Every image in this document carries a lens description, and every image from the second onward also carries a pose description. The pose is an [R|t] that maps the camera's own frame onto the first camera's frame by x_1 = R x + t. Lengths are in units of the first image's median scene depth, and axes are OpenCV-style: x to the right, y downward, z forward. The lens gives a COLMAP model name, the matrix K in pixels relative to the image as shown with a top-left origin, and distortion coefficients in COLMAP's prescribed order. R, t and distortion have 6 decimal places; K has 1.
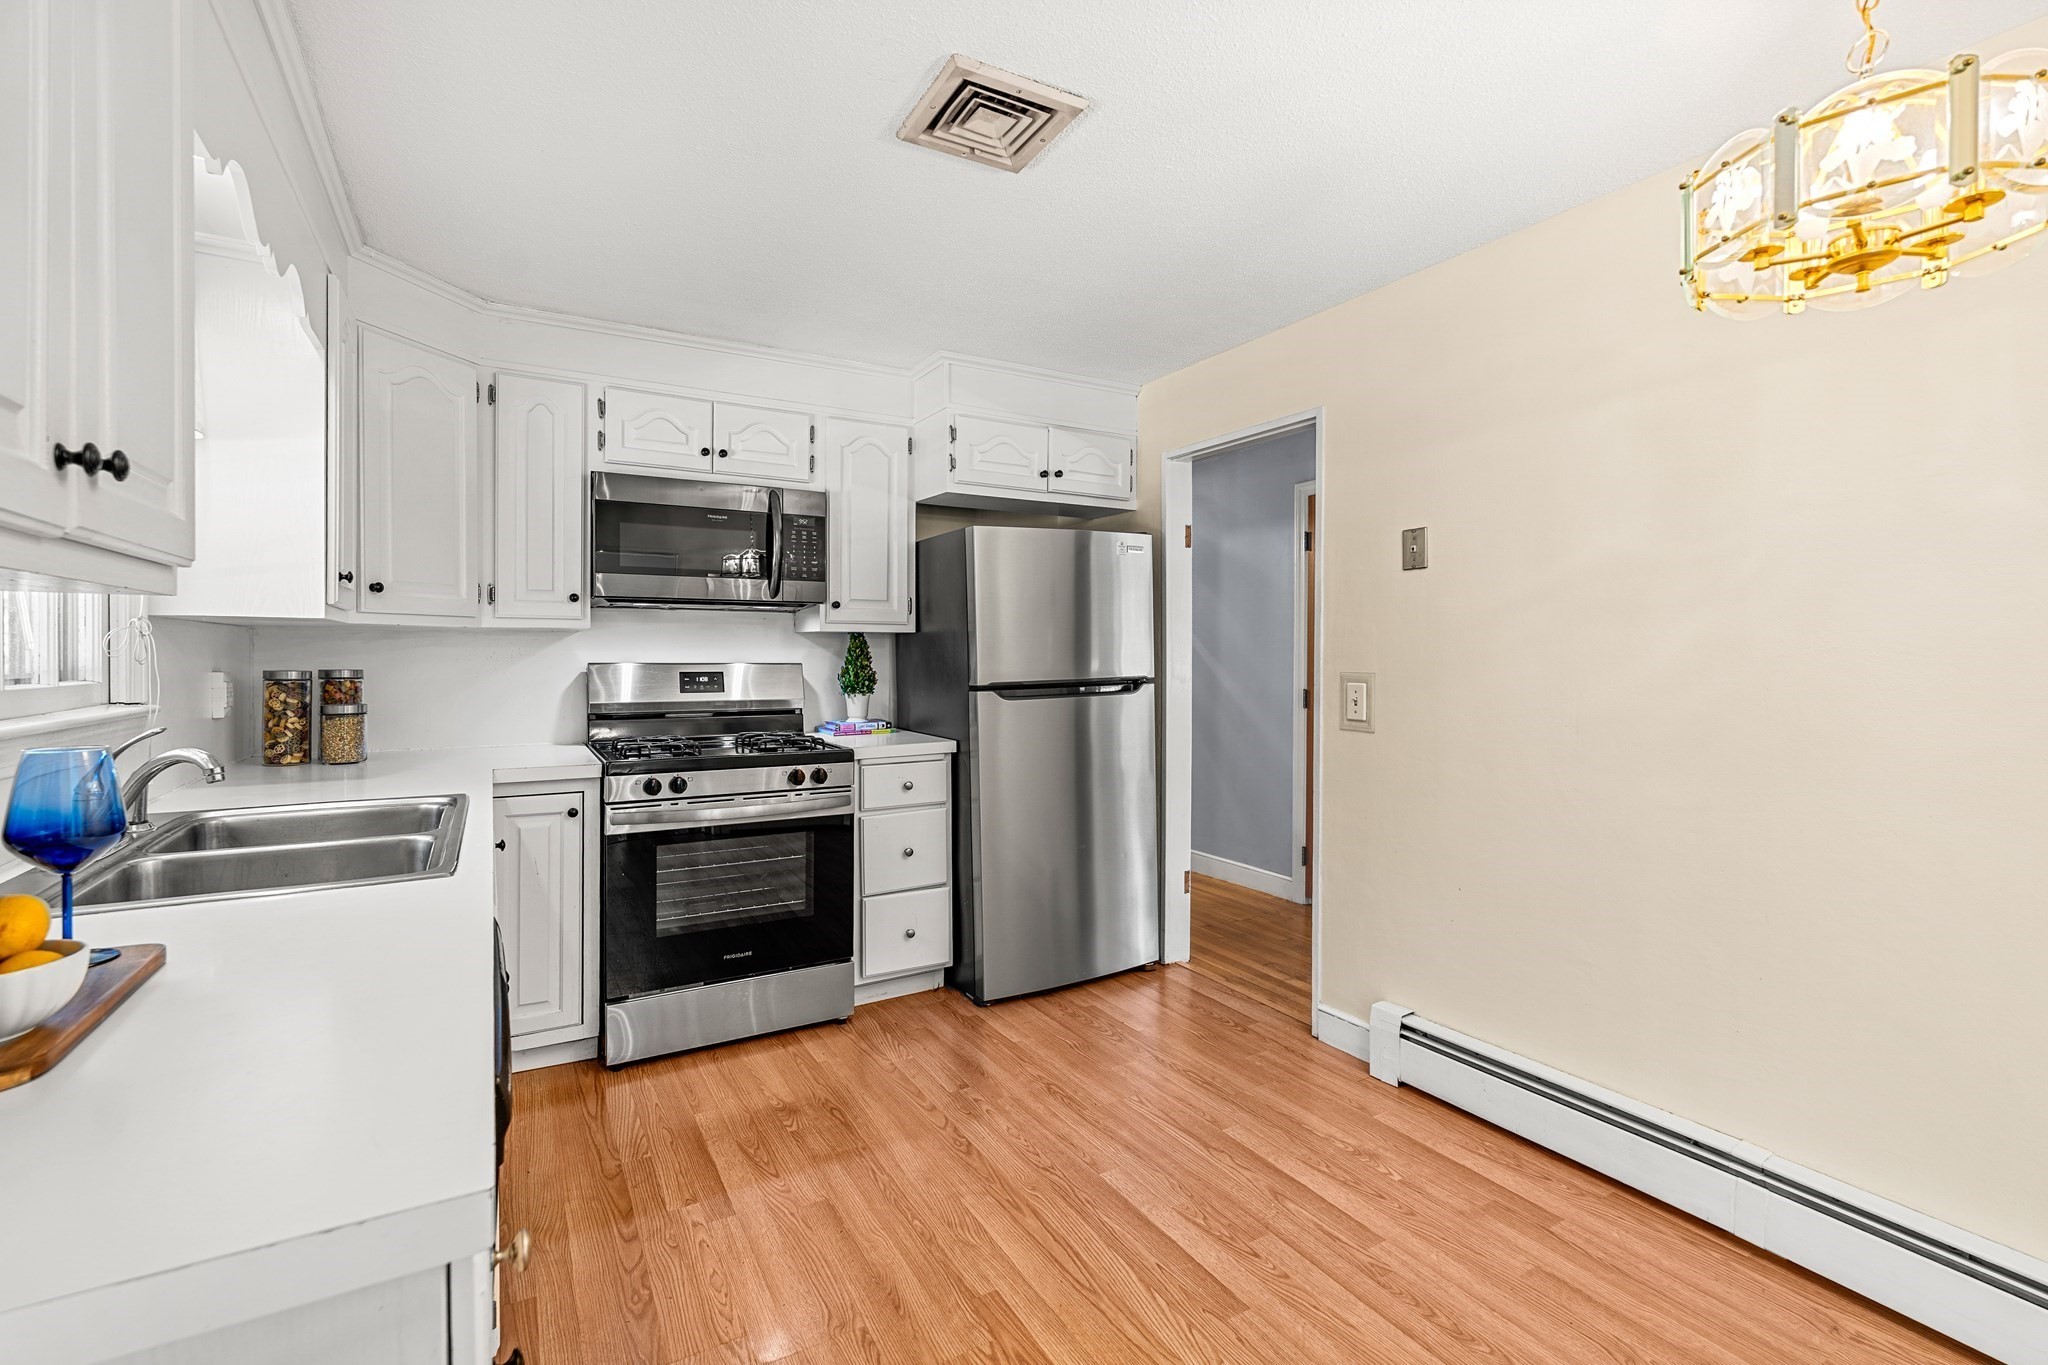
lens RADIAL K [[910.3, 0, 1017.8], [0, 910.3, 660.7], [0, 0, 1]] dist [-0.002134, 0.000314]
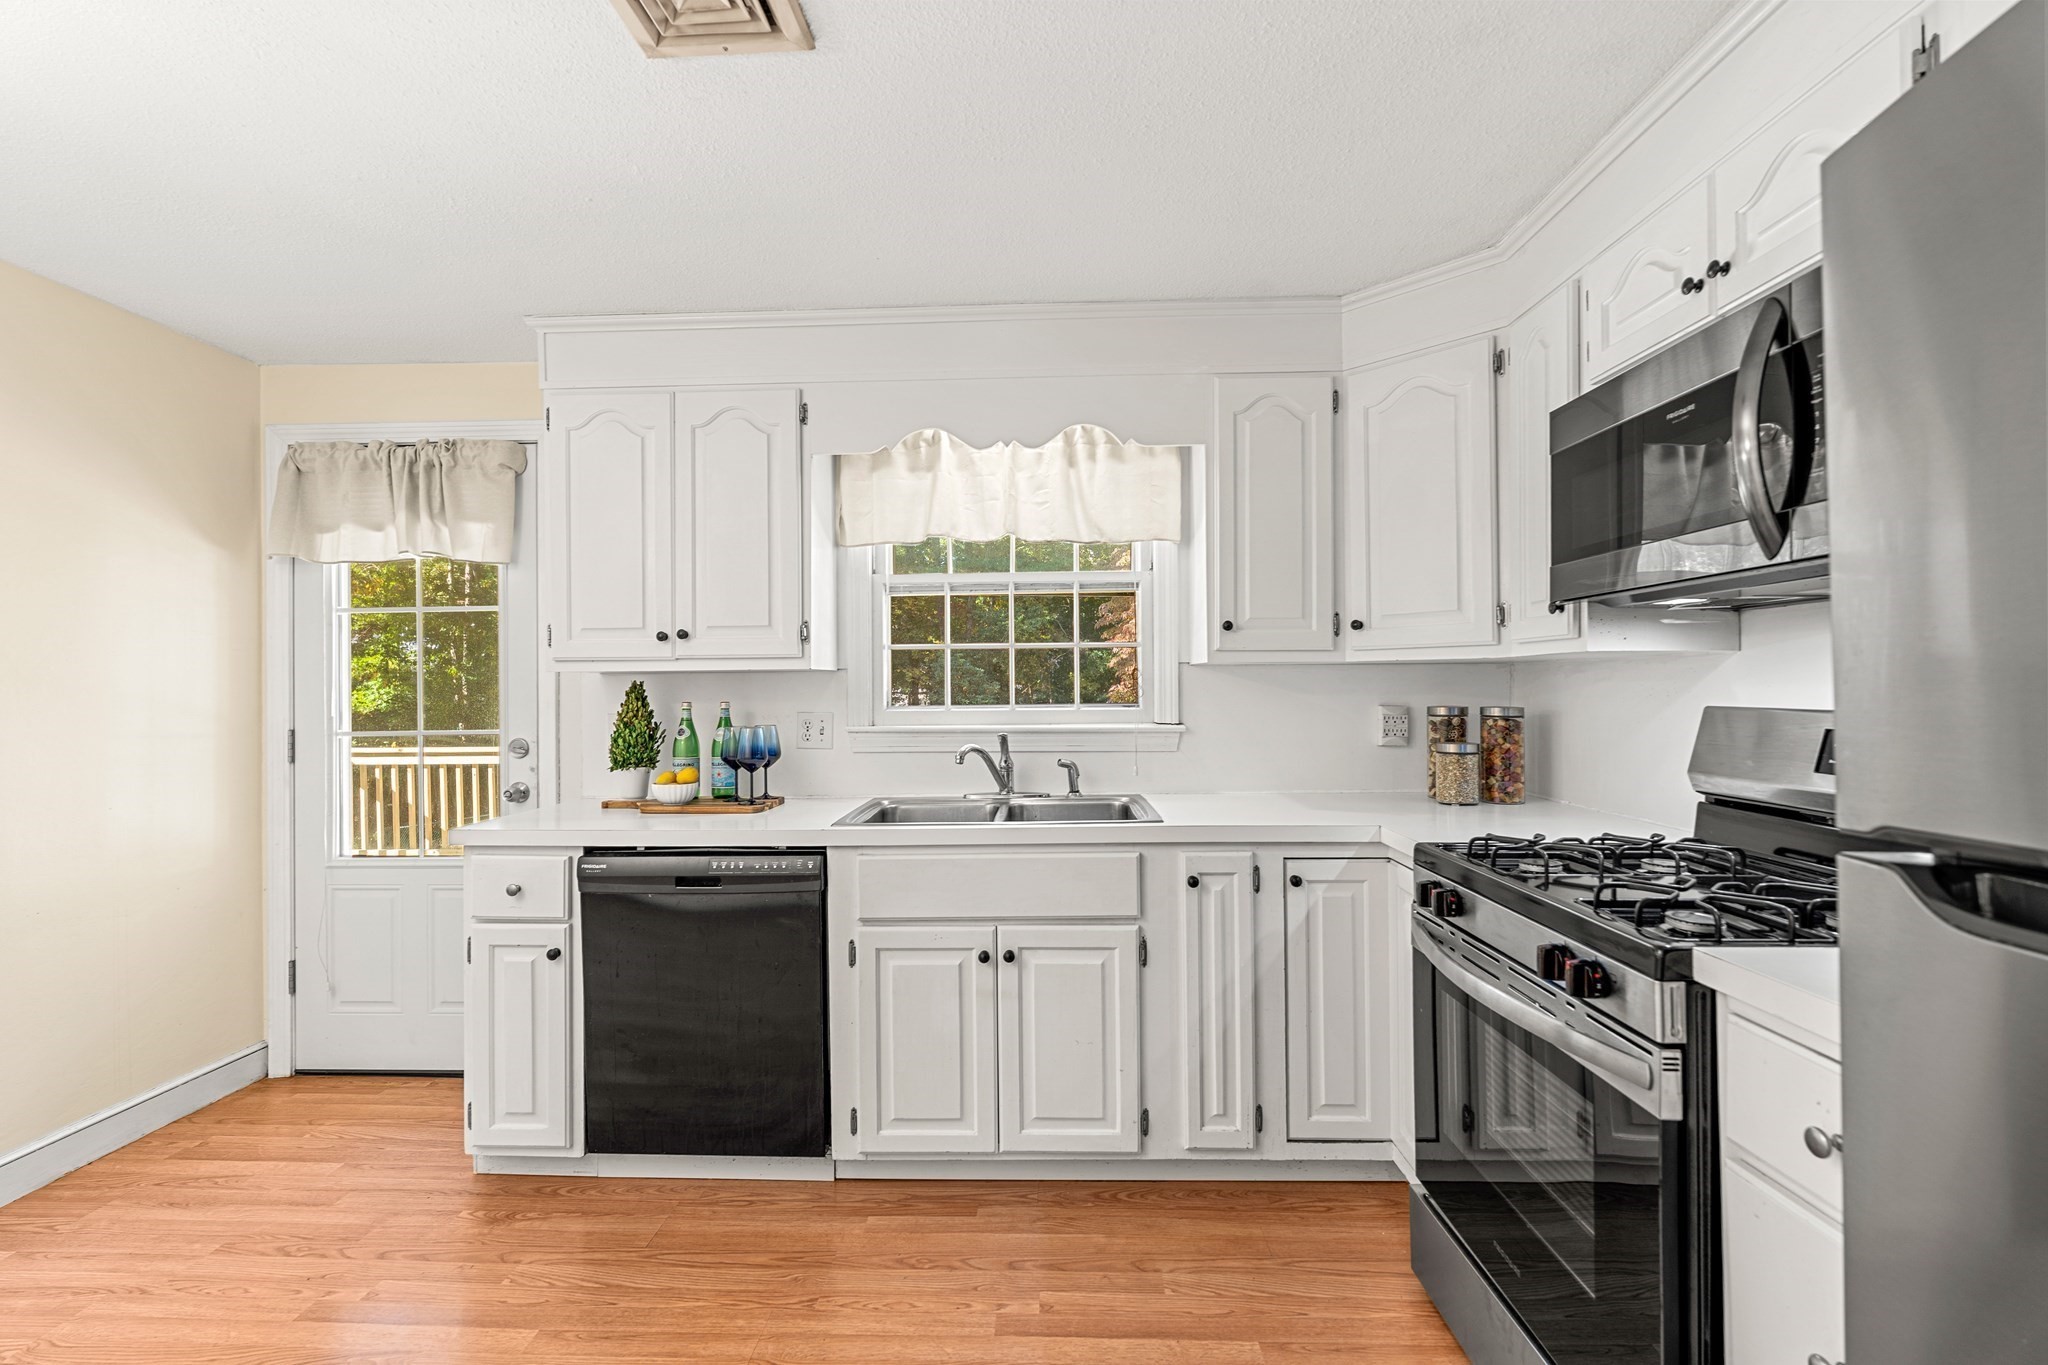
lens RADIAL K [[899.9, 0, 1020.8], [0, 899.9, 683.3], [0, 0, 1]] dist [-0.001924, 0.000092]
pose [[-0.525184, -0.001496, -0.850987, 0.284863], [-0.000548, 0.999999, -0.001420, -0.012114], [0.850988, -0.000279, -0.525184, 1.015740]]
